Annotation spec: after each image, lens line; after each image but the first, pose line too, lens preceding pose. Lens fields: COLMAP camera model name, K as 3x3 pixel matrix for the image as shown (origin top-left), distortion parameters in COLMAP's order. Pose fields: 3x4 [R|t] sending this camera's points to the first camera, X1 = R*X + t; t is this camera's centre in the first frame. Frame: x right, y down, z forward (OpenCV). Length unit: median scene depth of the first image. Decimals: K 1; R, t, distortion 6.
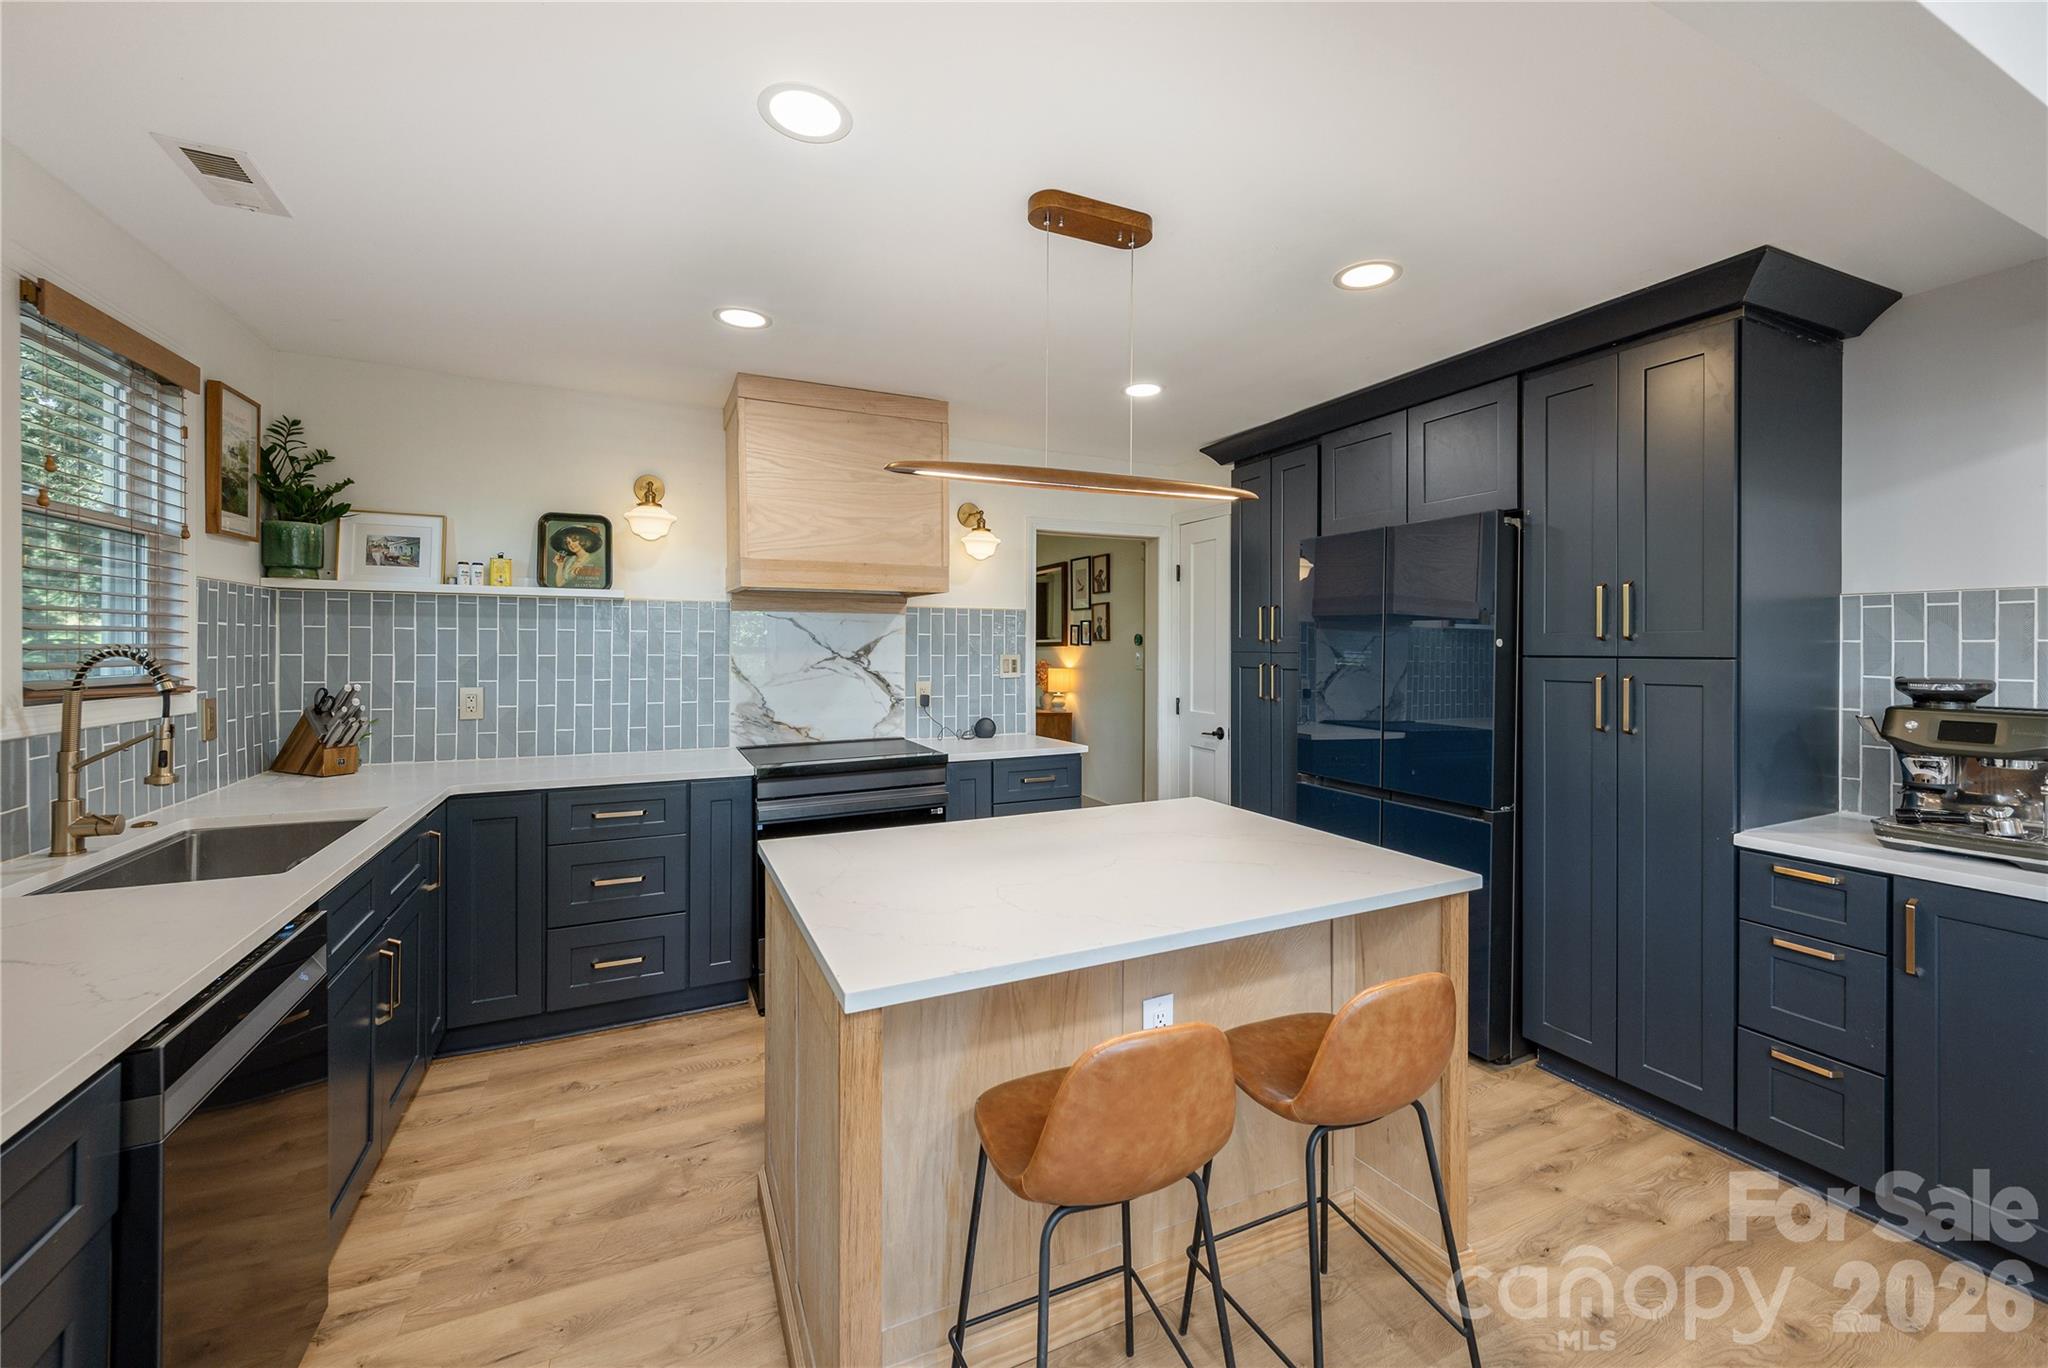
lens RADIAL K [[812.8, 0, 1028.0], [0, 812.8, 652.8], [0, 0, 1]] dist [0.001011, 0.000151]
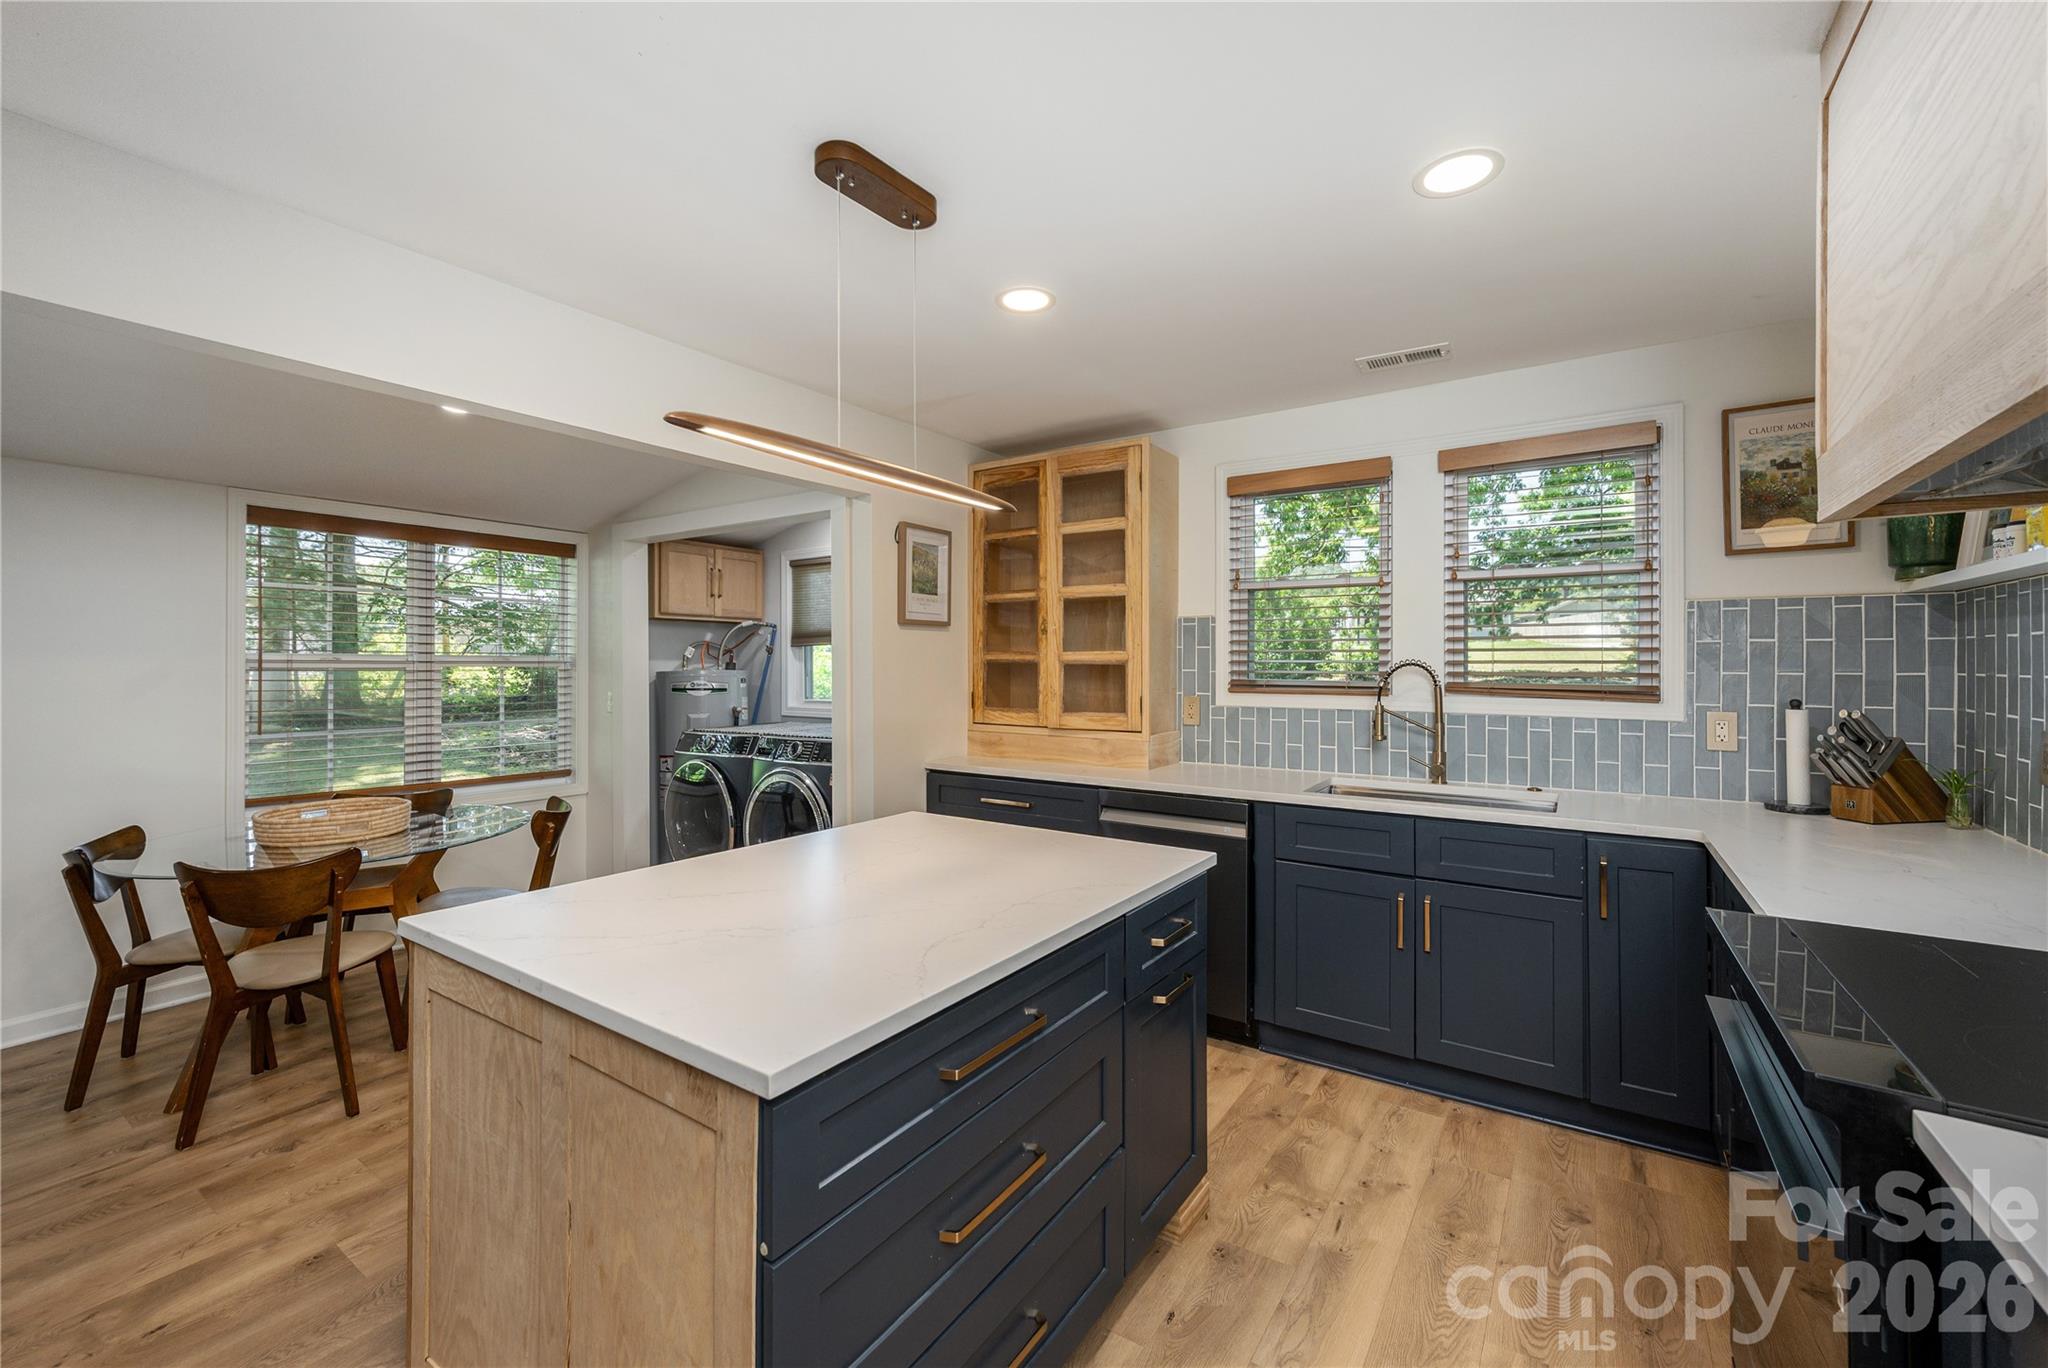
lens RADIAL K [[846.7, 0, 1032.9], [0, 846.7, 676.9], [0, 0, 1]] dist [-0.001478, -0.000336]
pose [[-0.852477, -0.000274, -0.522764, 0.299956], [-0.012358, 0.999731, 0.019628, 0.000003], [0.522618, 0.023192, -0.852251, 1.326630]]
